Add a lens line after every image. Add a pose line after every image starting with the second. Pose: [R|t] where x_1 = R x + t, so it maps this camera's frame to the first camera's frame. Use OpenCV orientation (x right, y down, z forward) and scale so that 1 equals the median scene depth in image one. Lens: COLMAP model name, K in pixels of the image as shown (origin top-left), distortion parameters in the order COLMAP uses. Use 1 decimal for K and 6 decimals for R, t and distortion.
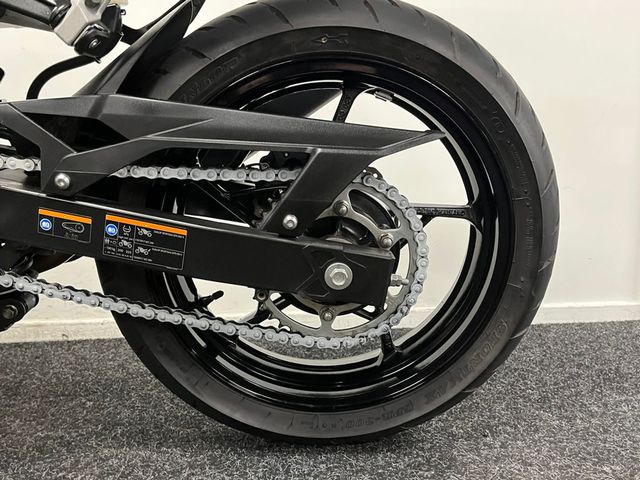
lens RADIAL K [[551.7, 0, 319.1], [0, 551.7, 229.1], [0, 0, 1]] dist [0.016973, 0.002337]
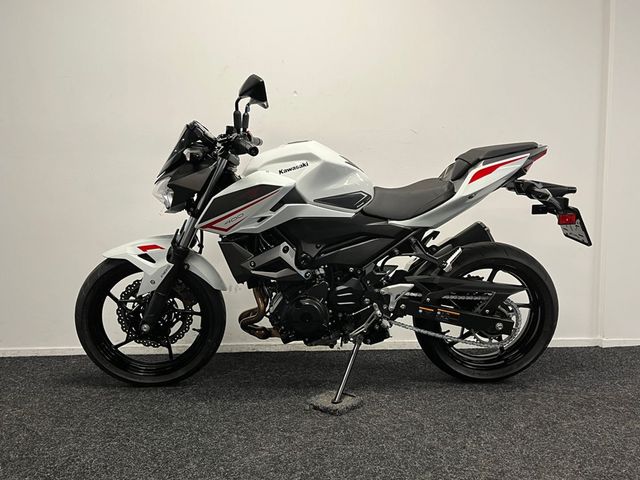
lens RADIAL K [[551.7, 0, 319.1], [0, 551.7, 229.1], [0, 0, 1]] dist [0.016973, 0.002337]
pose [[0.999691, 0.019688, 0.015159, -1.088150], [-0.018599, 0.997449, -0.068912, -0.252471], [-0.016477, 0.068608, 0.997508, -2.373834]]
